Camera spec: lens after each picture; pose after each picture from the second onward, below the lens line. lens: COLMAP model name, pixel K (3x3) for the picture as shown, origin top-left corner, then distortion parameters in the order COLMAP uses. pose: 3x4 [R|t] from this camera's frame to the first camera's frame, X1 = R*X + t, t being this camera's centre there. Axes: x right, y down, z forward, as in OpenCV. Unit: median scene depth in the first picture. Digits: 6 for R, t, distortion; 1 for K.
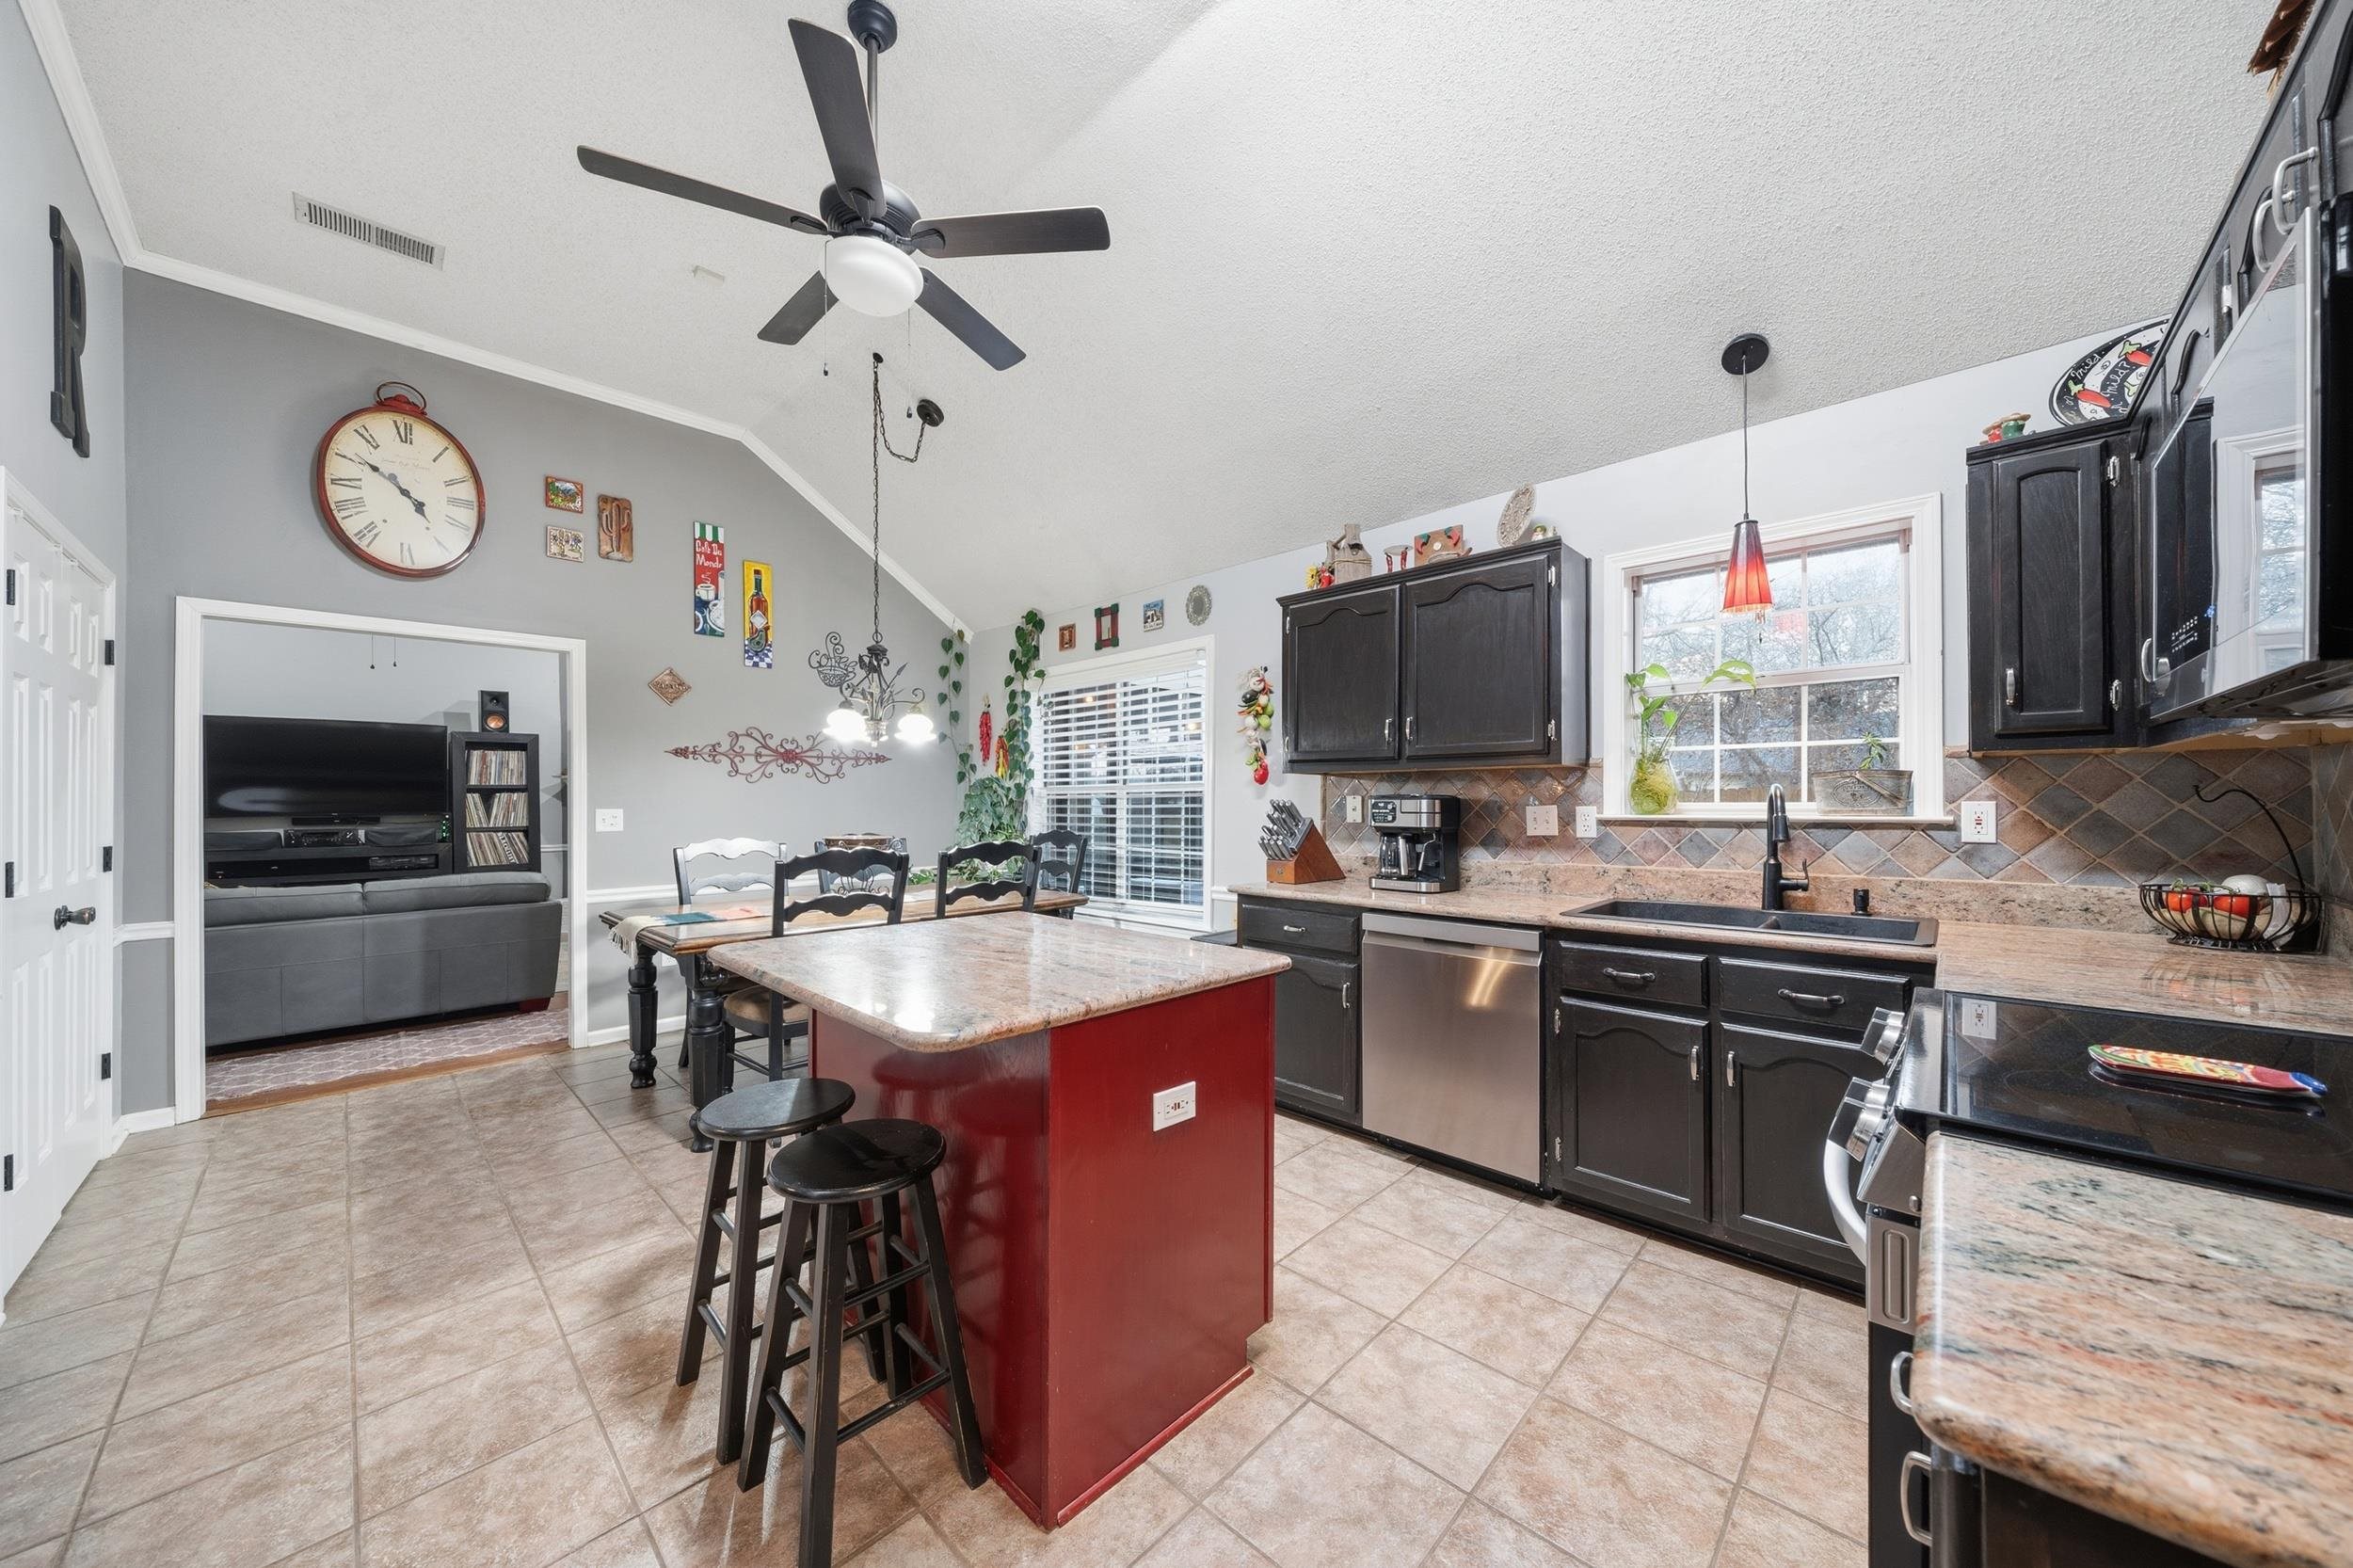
lens RADIAL K [[823.1, 0, 1176.7], [0, 823.1, 796.2], [0, 0, 1]] dist [-0.003099, -0.000336]
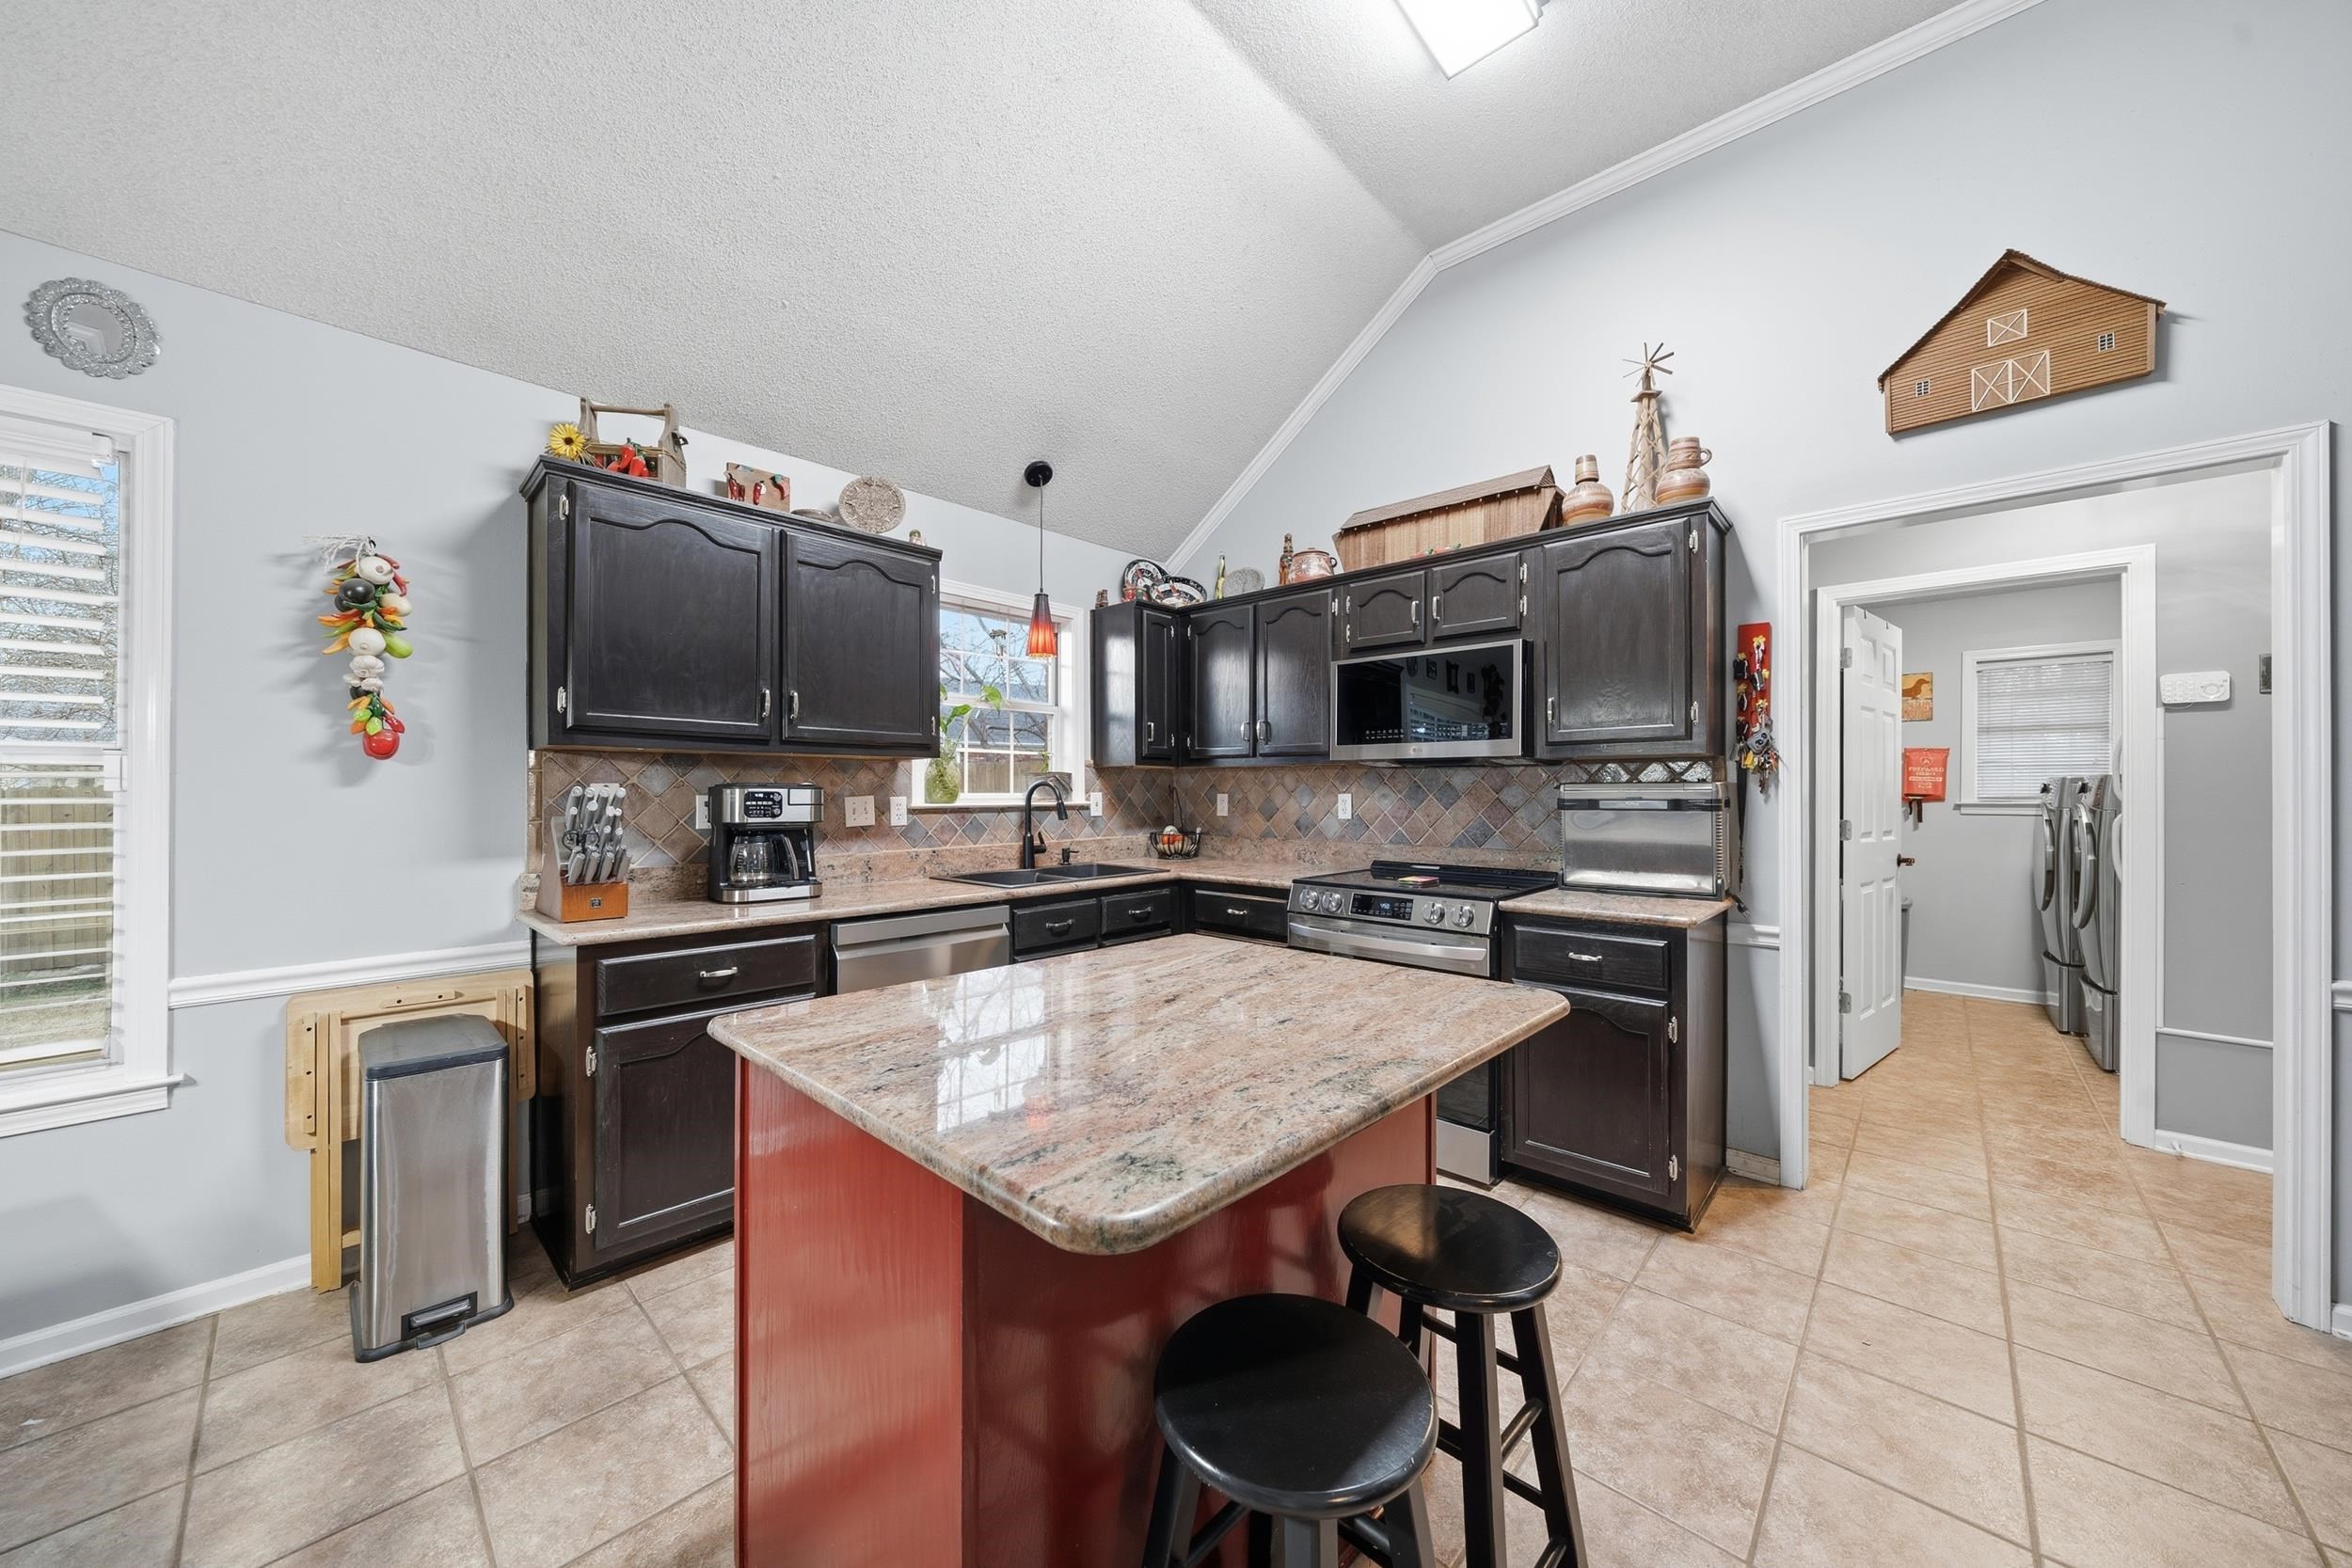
lens RADIAL K [[822.6, 0, 1176.2], [0, 822.6, 789.8], [0, 0, 1]] dist [-0.003099, -0.000336]
pose [[-0.017903, 0.008197, 0.999806, -0.630039], [-0.003983, 0.999958, -0.008270, 0.011426], [-0.999832, -0.004130, -0.017870, 0.693520]]
